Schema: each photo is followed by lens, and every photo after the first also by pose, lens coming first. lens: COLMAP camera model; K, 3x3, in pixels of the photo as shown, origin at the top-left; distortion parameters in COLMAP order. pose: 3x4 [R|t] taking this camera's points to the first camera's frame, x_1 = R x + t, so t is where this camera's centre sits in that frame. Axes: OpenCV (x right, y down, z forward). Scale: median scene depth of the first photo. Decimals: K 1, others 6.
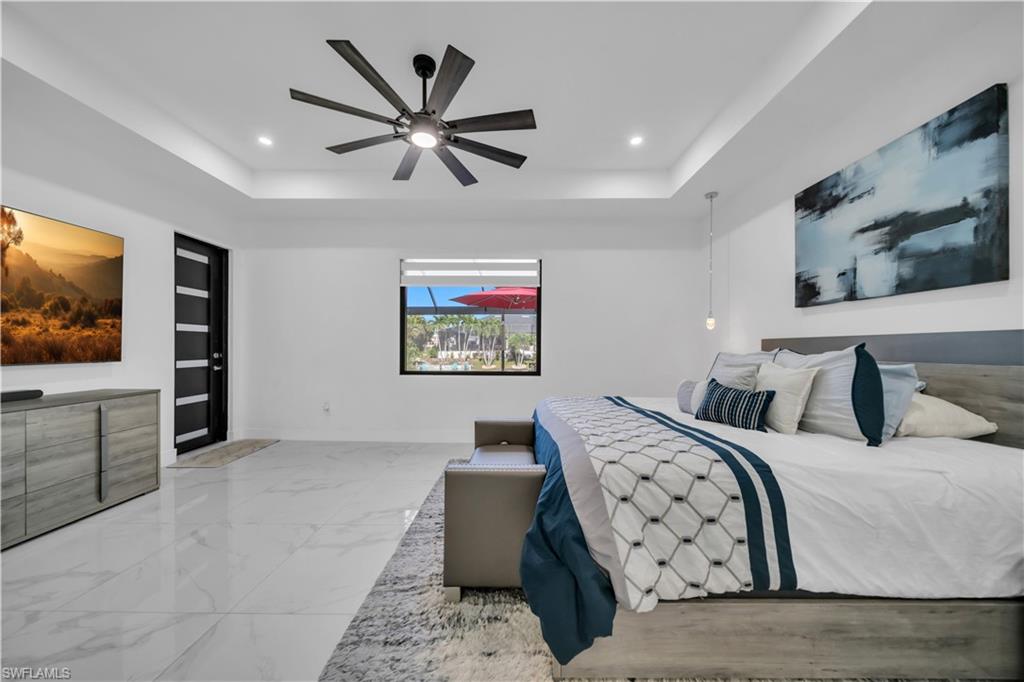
lens RADIAL K [[353.6, 0, 516.1], [0, 353.6, 344.7], [0, 0, 1]] dist [0.001050, -0.000894]
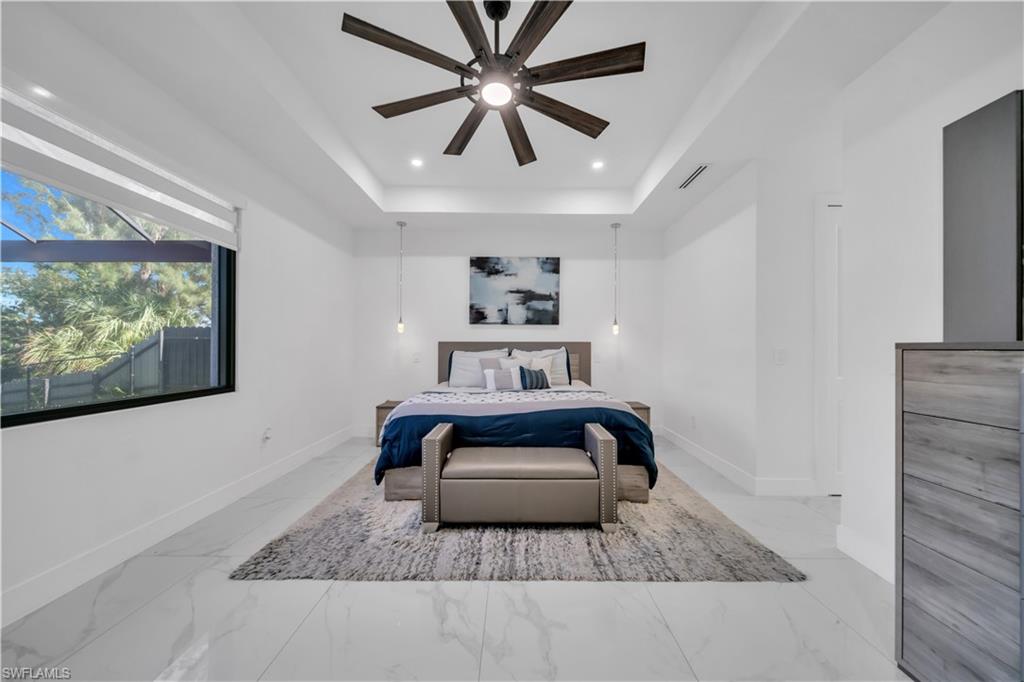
lens RADIAL K [[353.6, 0, 514.0], [0, 353.6, 345.9], [0, 0, 1]] dist [0.001050, -0.000894]
pose [[-0.009796, 0.003550, 0.999946, -1.095816], [-0.010538, 0.999938, -0.003654, 0.004974], [-0.999896, -0.010573, -0.009758, 0.987316]]
